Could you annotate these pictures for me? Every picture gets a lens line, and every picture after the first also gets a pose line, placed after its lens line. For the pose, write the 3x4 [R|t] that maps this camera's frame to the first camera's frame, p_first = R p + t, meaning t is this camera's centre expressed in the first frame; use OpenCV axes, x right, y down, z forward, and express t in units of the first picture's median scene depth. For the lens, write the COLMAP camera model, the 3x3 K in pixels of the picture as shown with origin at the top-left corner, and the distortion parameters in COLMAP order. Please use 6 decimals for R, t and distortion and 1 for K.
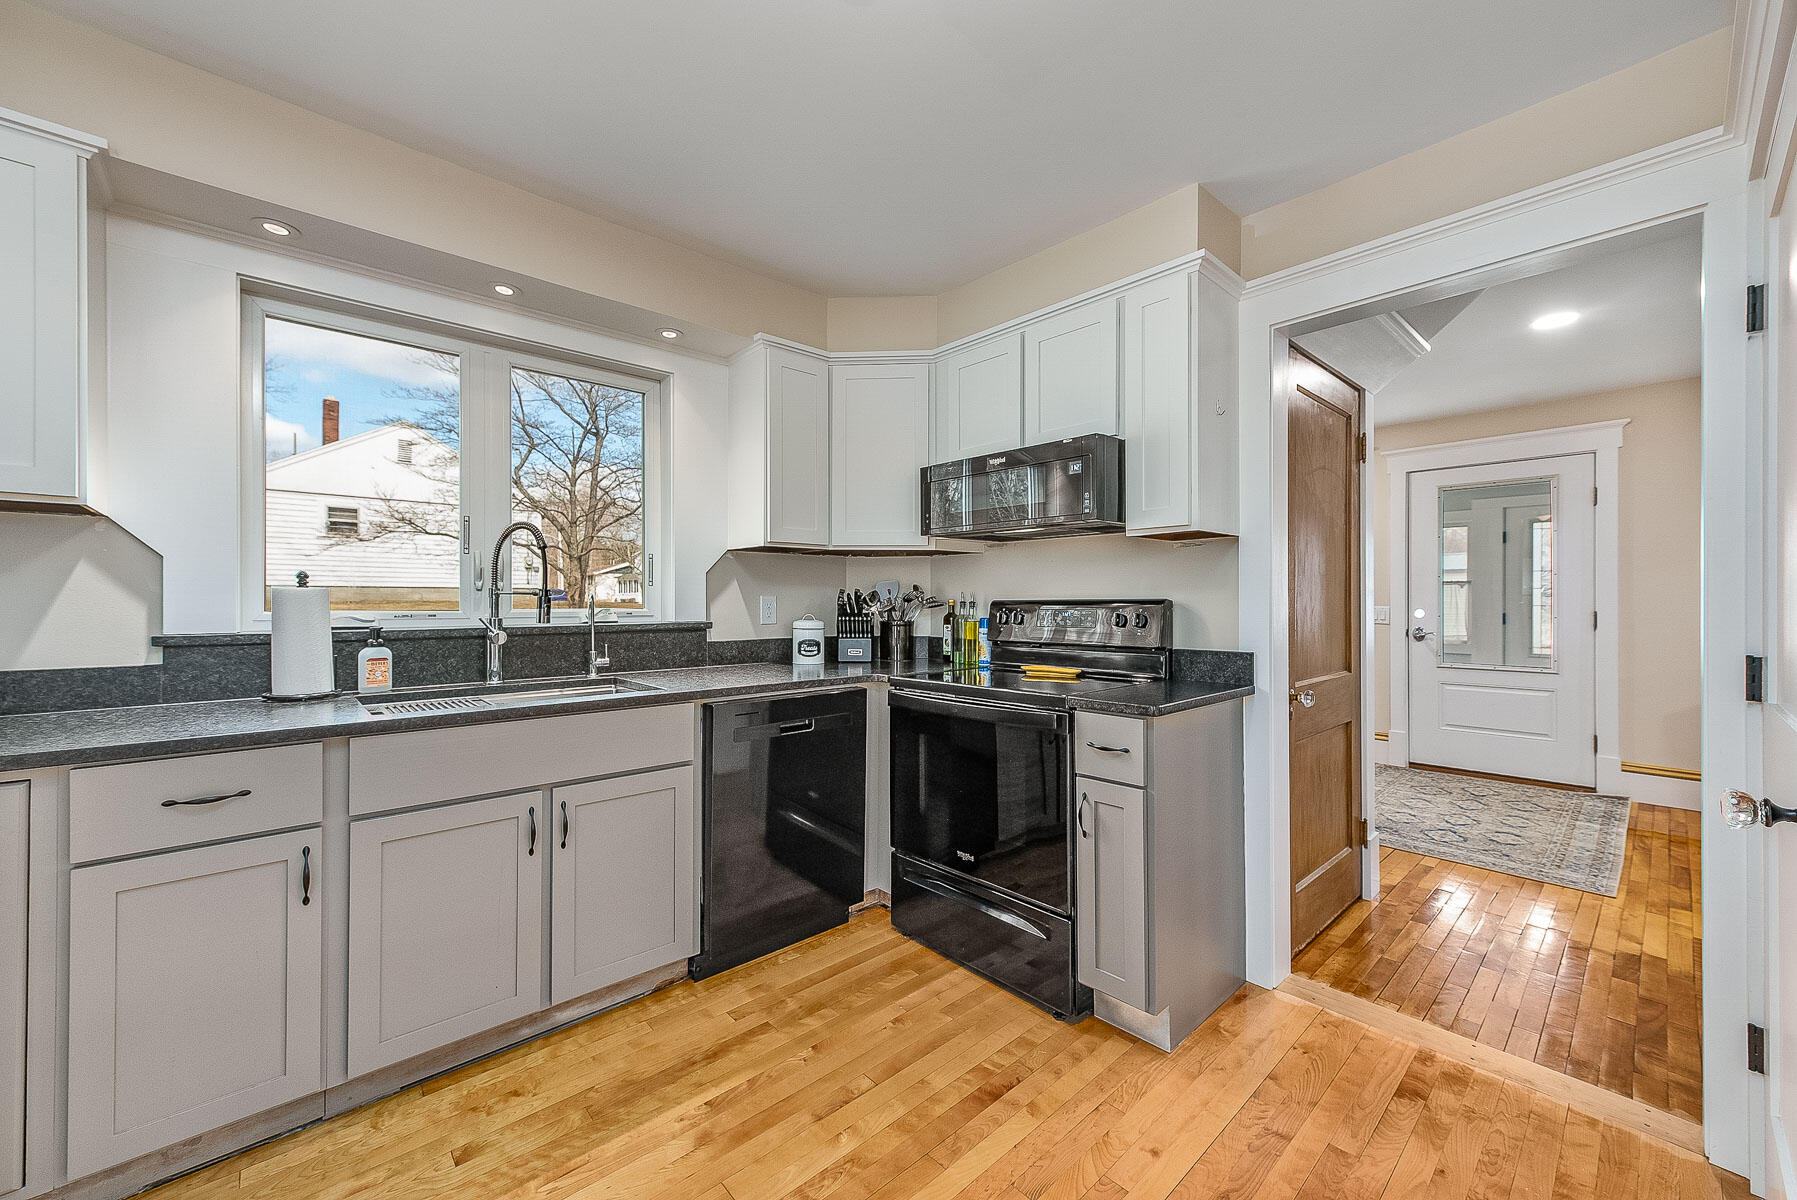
lens RADIAL K [[694.7, 0, 888.7], [0, 694.7, 593.3], [0, 0, 1]] dist [0.010217, -0.001238]
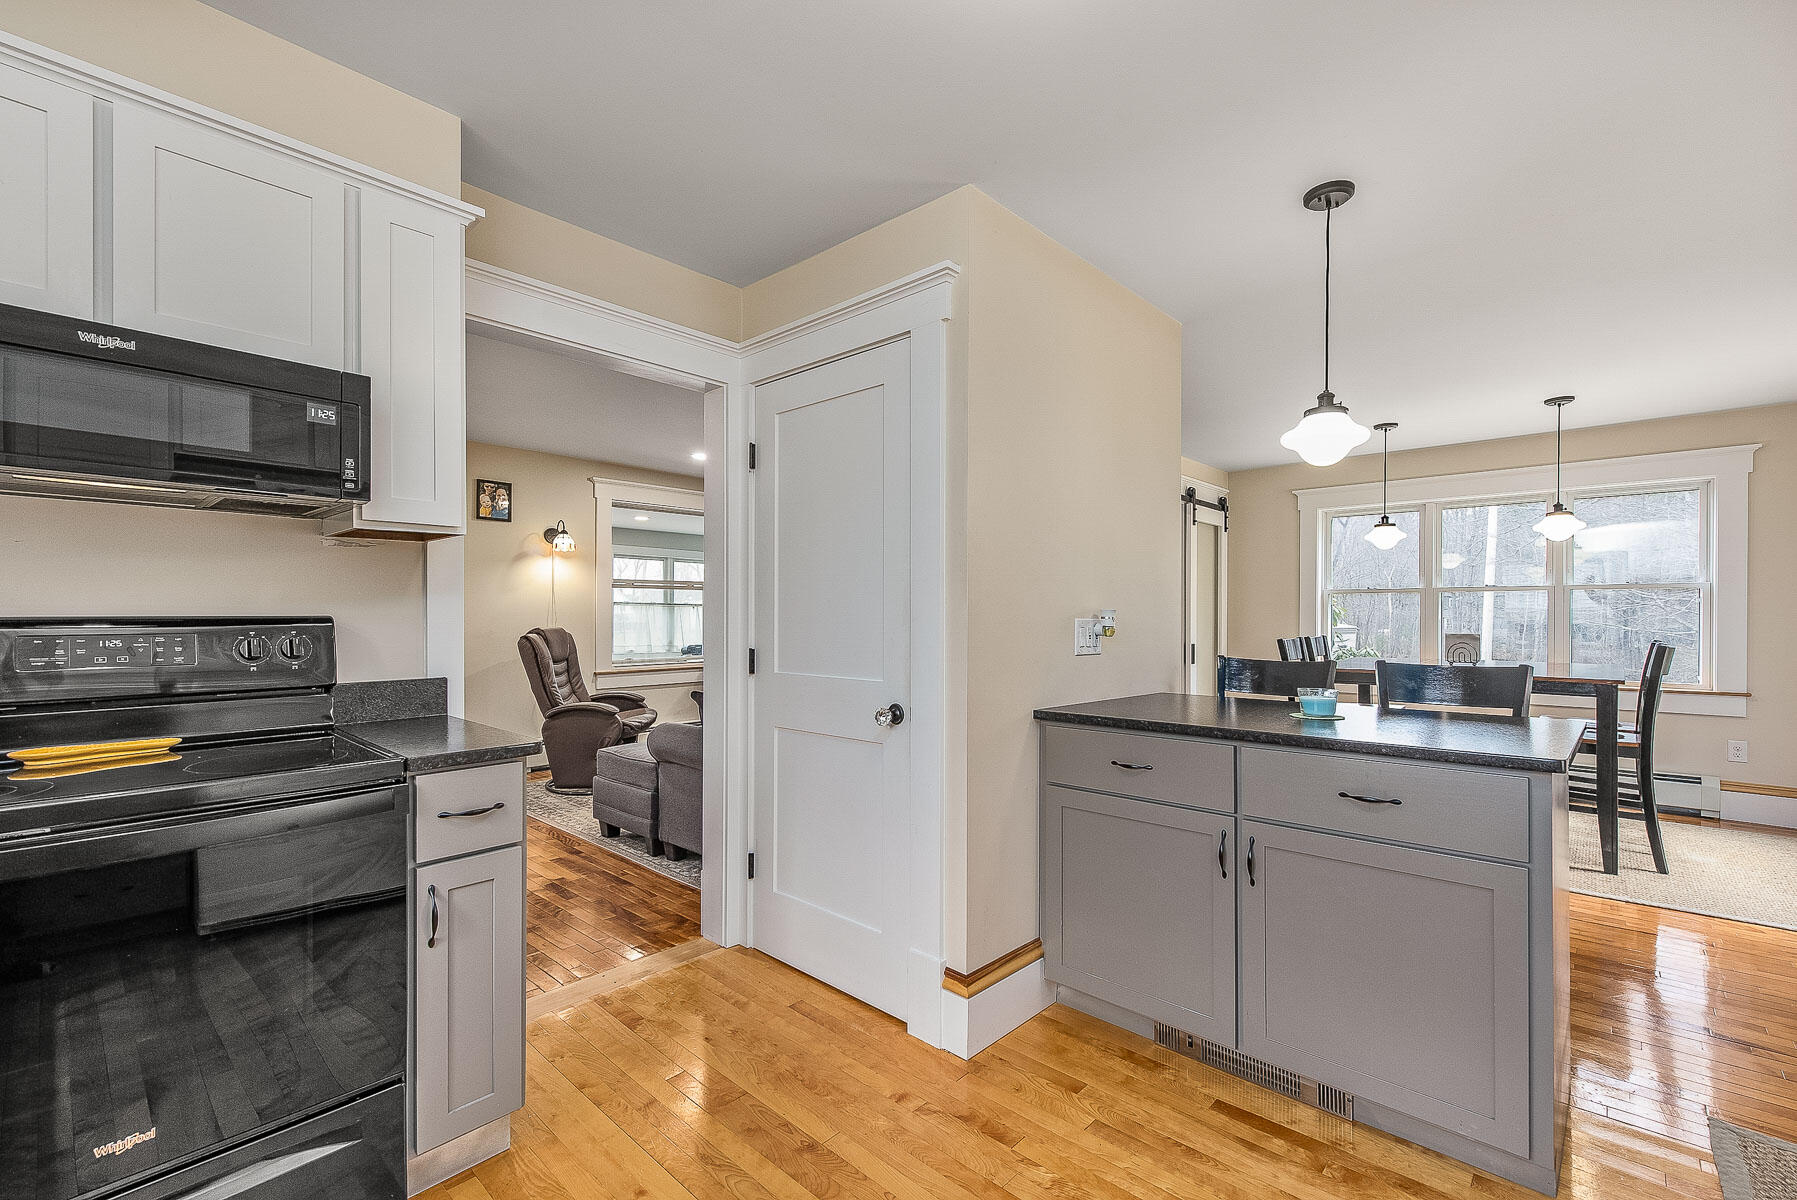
lens RADIAL K [[777.3, 0, 905.1], [0, 777.3, 622.2], [0, 0, 1]] dist [0.008749, -0.001138]
pose [[-0.091696, -0.014999, 0.995674, -0.587452], [-0.000380, 0.999887, 0.015027, 0.001285], [-0.995787, 0.000999, -0.091691, 0.610974]]
